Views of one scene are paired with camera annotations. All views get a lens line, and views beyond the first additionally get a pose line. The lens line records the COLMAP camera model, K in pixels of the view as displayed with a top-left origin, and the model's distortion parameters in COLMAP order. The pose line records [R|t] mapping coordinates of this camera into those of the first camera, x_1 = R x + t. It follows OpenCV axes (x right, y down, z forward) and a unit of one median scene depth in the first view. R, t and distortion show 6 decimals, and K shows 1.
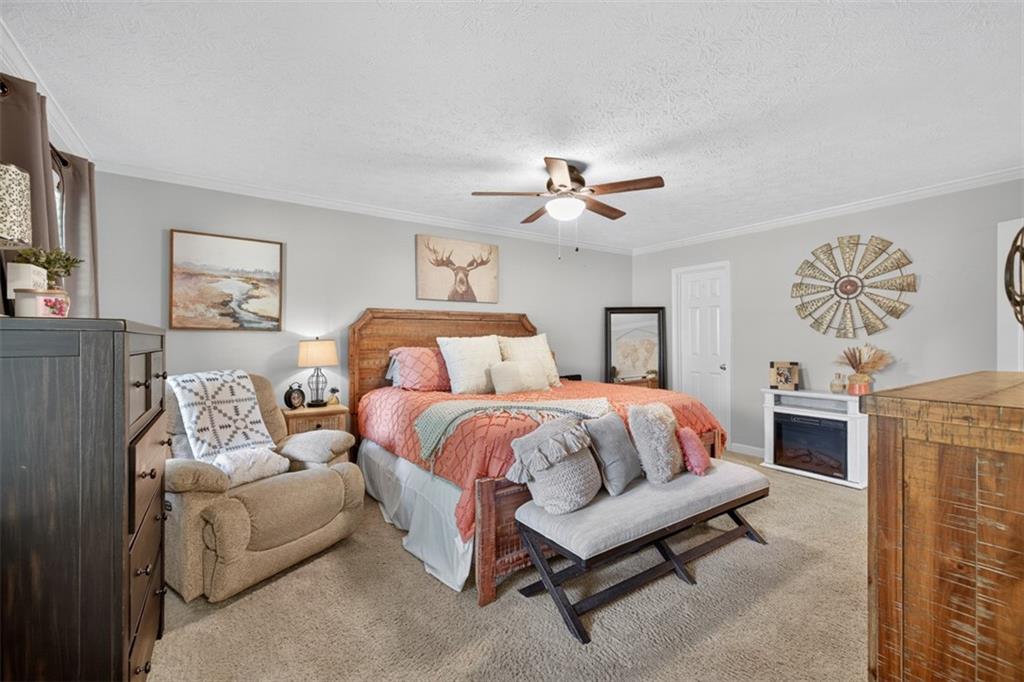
lens RADIAL K [[427.6, 0, 514.1], [0, 427.6, 337.4], [0, 0, 1]] dist [0.002924, 0.000030]
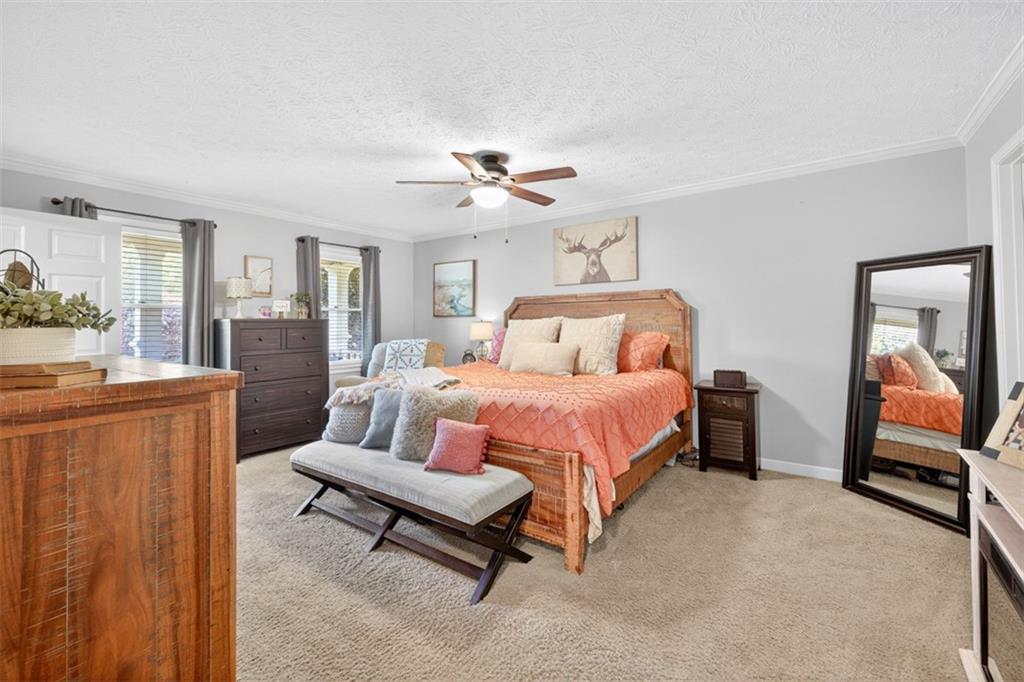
lens RADIAL K [[427.6, 0, 515.9], [0, 427.6, 319.8], [0, 0, 1]] dist [0.002924, 0.000030]
pose [[0.350687, -0.008606, -0.936453, 0.840262], [0.011229, 0.999925, -0.004984, 0.005636], [0.936426, -0.008767, 0.350757, 0.529520]]
